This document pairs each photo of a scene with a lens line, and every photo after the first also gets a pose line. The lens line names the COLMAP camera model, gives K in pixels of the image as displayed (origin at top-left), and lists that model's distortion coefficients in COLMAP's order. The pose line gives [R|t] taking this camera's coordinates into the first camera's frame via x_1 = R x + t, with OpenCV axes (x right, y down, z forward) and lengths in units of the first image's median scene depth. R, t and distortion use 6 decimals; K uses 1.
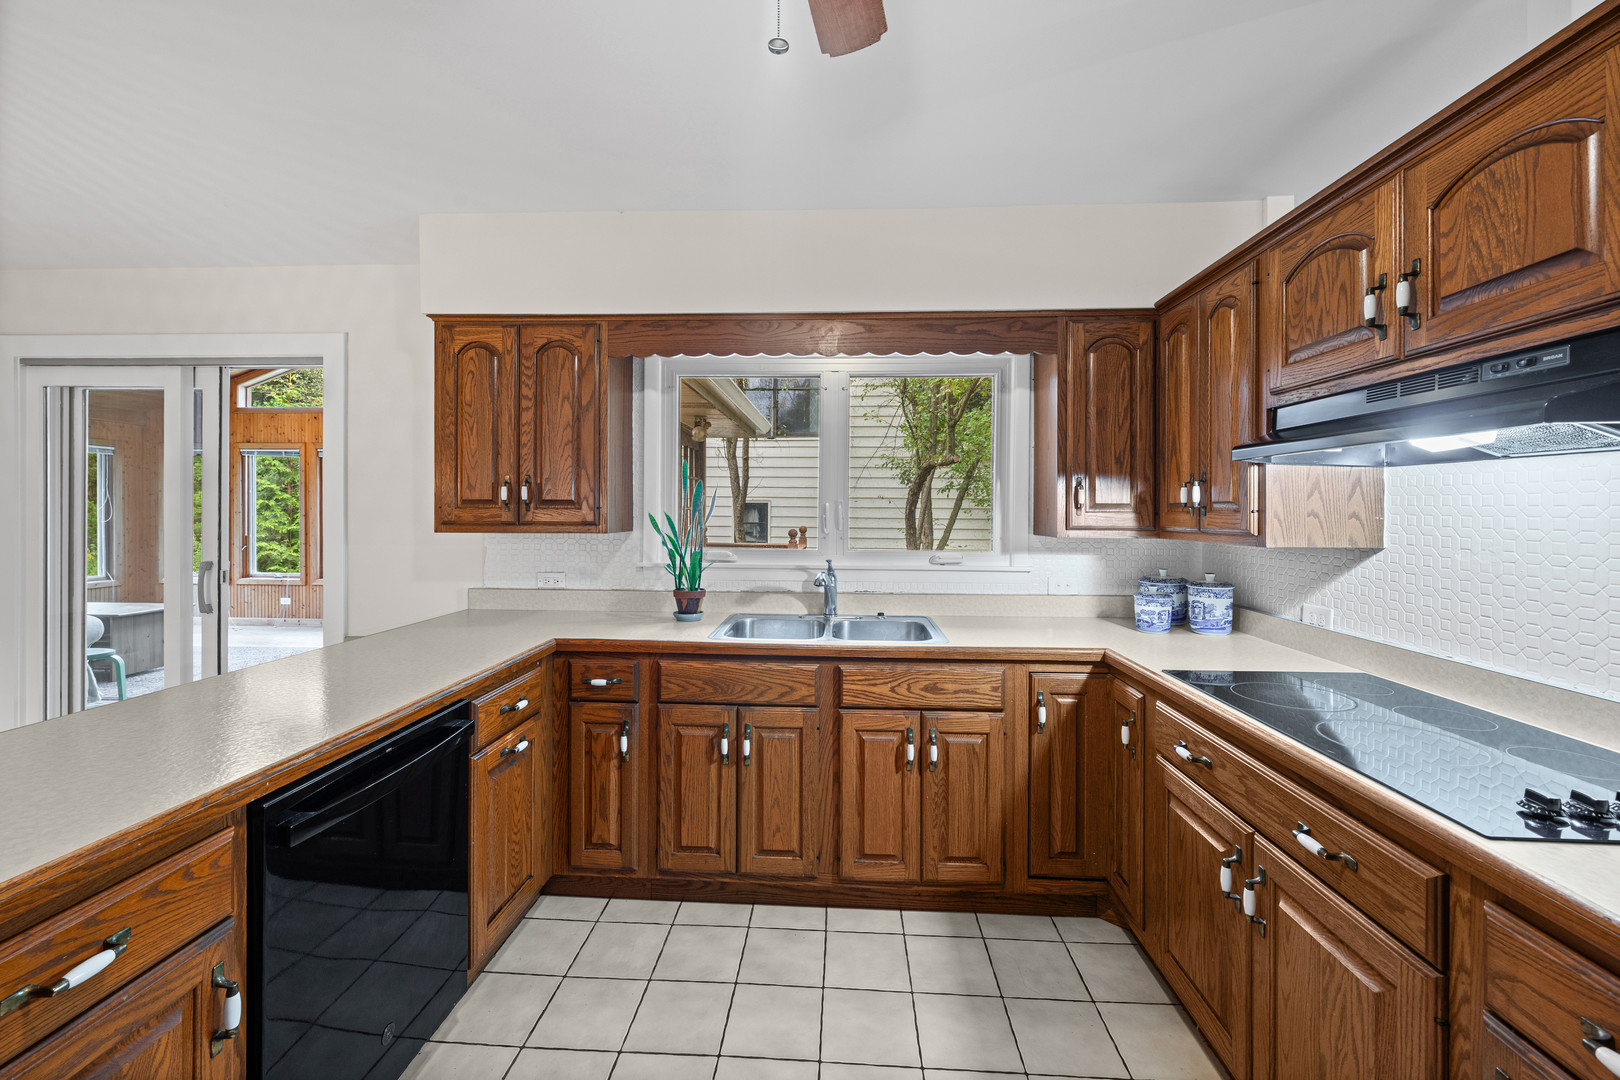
lens RADIAL K [[658.9, 0, 806.3], [0, 658.9, 511.2], [0, 0, 1]] dist [0.002354, -0.000077]
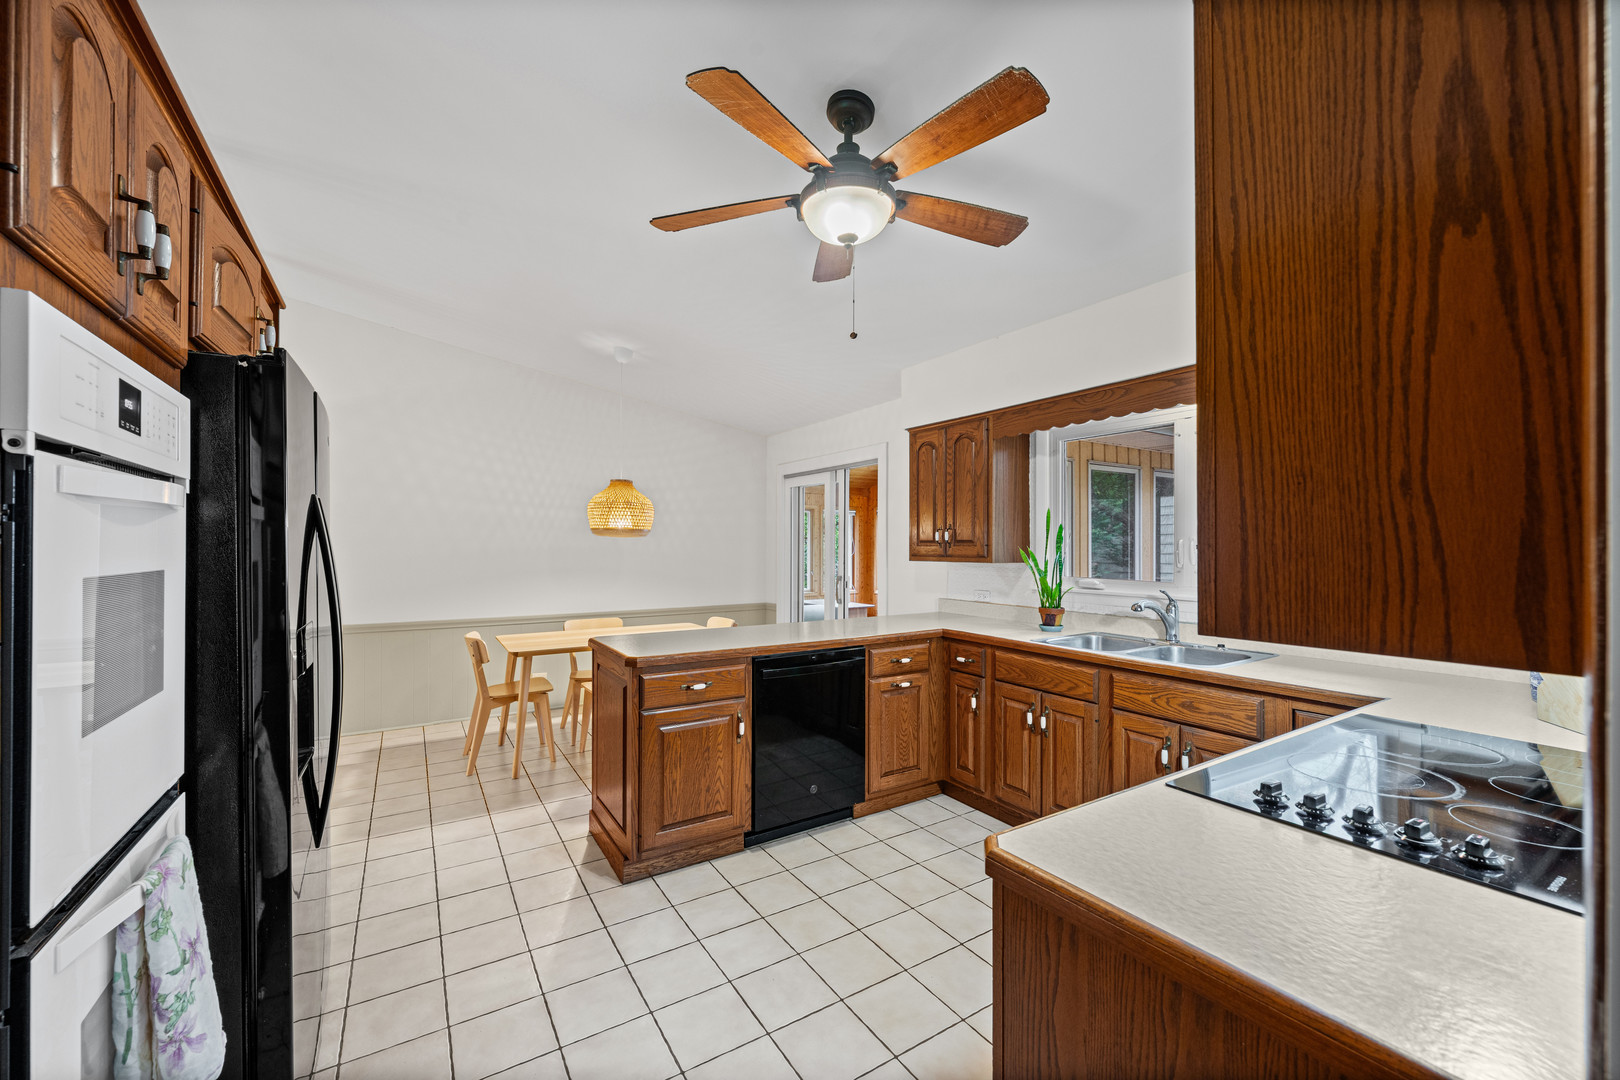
lens RADIAL K [[639.0, 0, 810.0], [0, 639.0, 540.0], [0, 0, 1]] dist [0.001353, 0.000025]
pose [[0.582343, -0.011292, -0.812865, 0.660496], [-0.001542, 0.999886, -0.014995, 0.005810], [0.812942, 0.009986, 0.582260, -0.143026]]
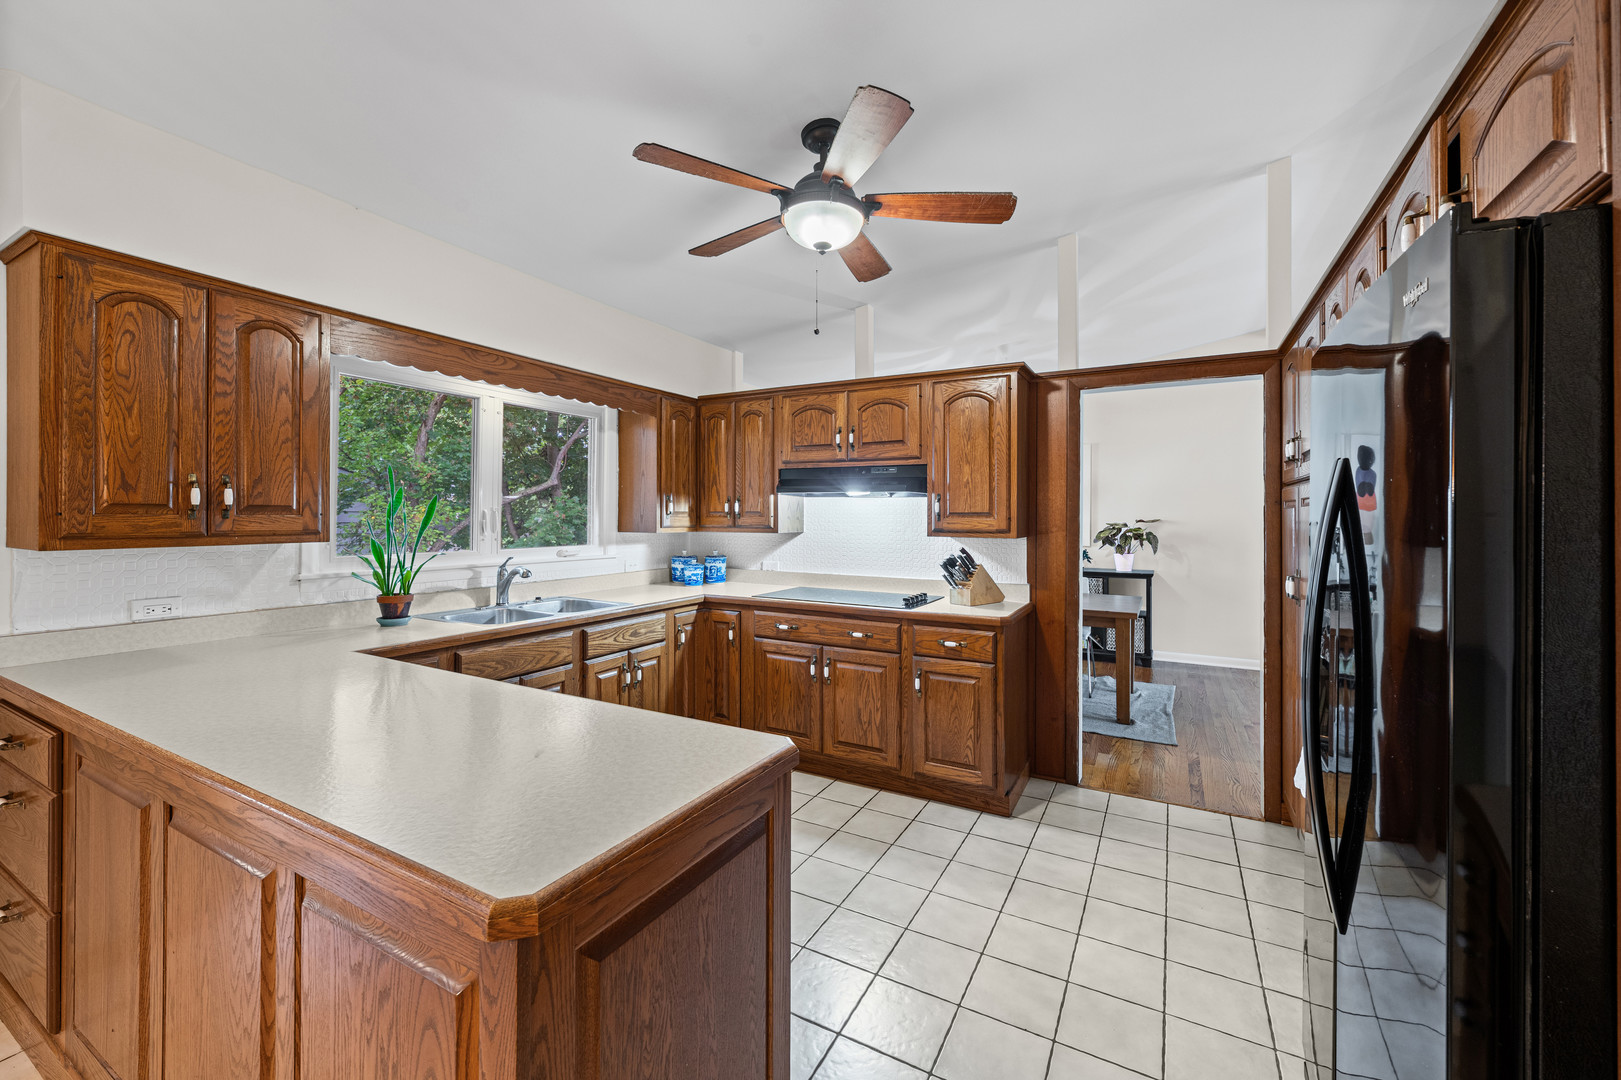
lens RADIAL K [[659.3, 0, 806.8], [0, 659.3, 511.1], [0, 0, 1]] dist [0.002354, -0.000077]
pose [[0.434438, 0.002963, 0.900697, -0.945857], [0.000084, 0.999994, -0.003330, -0.007252], [-0.900702, 0.001522, 0.434435, -0.014376]]
